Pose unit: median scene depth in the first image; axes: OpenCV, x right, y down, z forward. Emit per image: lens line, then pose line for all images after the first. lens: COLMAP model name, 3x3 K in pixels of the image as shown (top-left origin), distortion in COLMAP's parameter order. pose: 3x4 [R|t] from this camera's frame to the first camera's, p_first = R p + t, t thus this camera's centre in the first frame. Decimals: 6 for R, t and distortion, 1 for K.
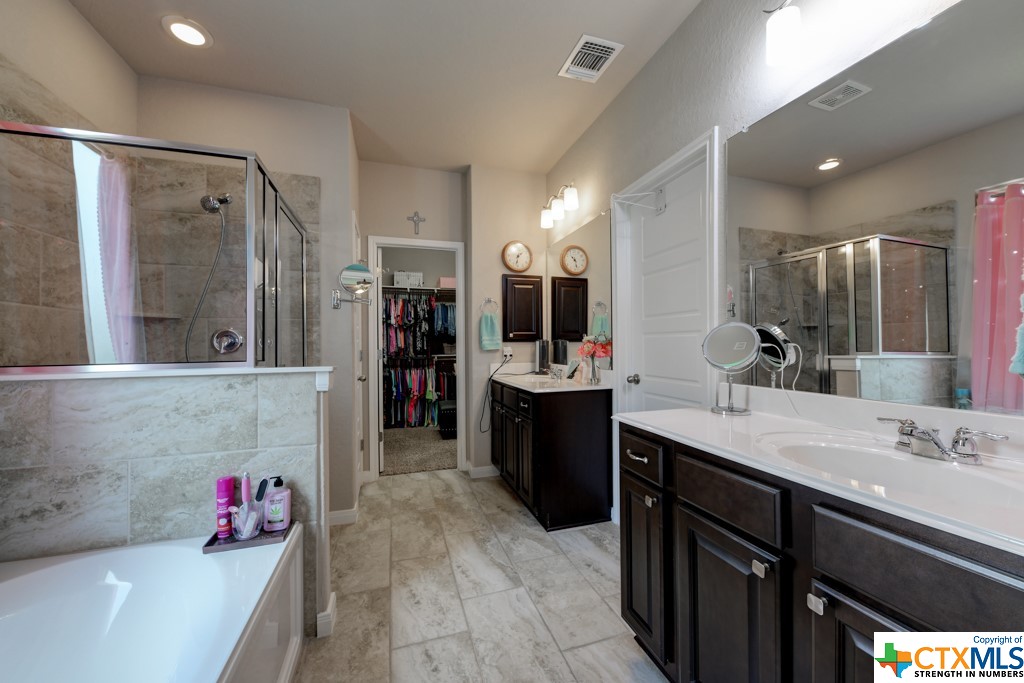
lens RADIAL K [[376.9, 0, 507.1], [0, 376.9, 341.8], [0, 0, 1]] dist [0.003189, 0.000112]
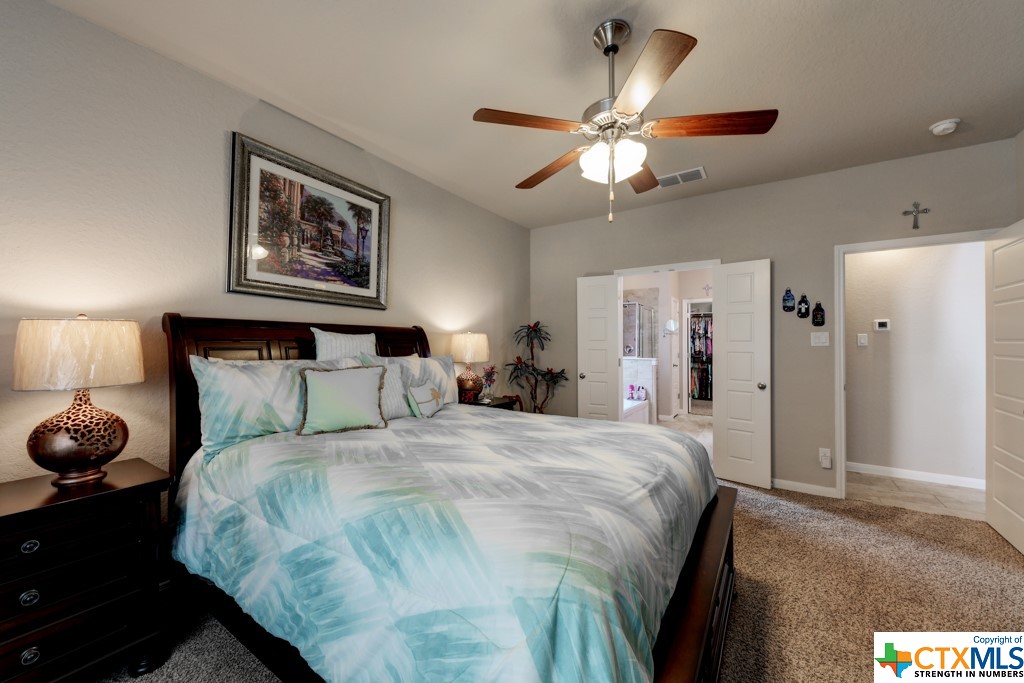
lens RADIAL K [[376.9, 0, 510.8], [0, 376.9, 339.9], [0, 0, 1]] dist [0.003189, 0.000112]
pose [[0.623184, 0.005631, -0.782055, 0.433986], [-0.005588, 0.999981, 0.002747, -0.032814], [0.782055, 0.002658, 0.623203, -0.681544]]
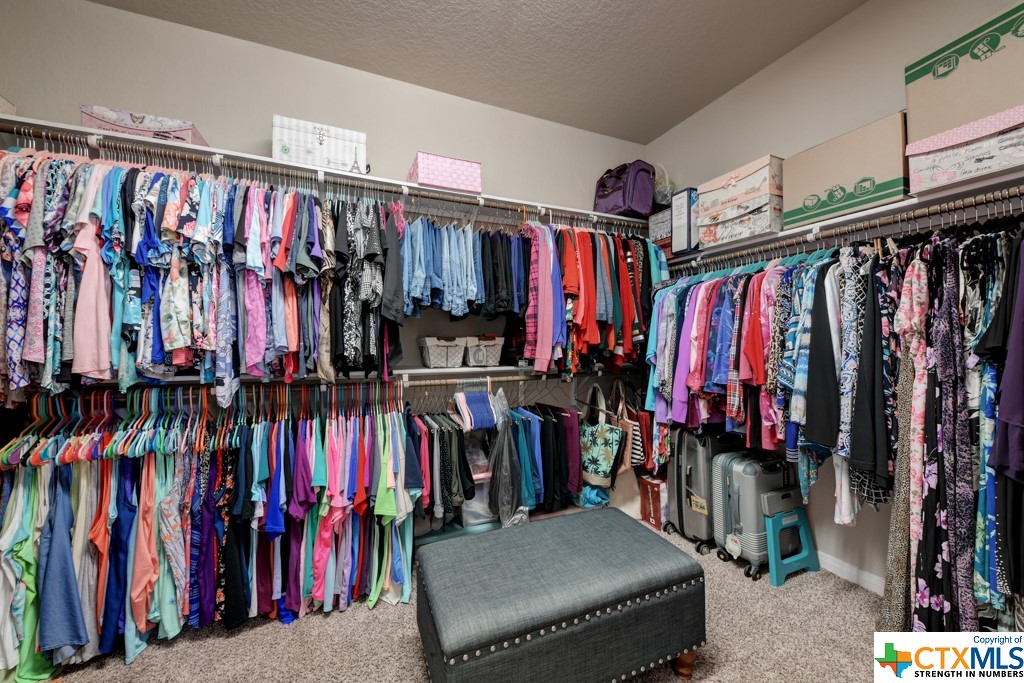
lens RADIAL K [[376.9, 0, 513.7], [0, 376.9, 343.9], [0, 0, 1]] dist [0.003189, 0.000112]
pose [[0.992466, 0.000812, 0.122515, -0.140989], [-0.001040, 0.999998, 0.001793, 0.010321], [-0.122513, -0.001907, 0.992465, 0.683767]]
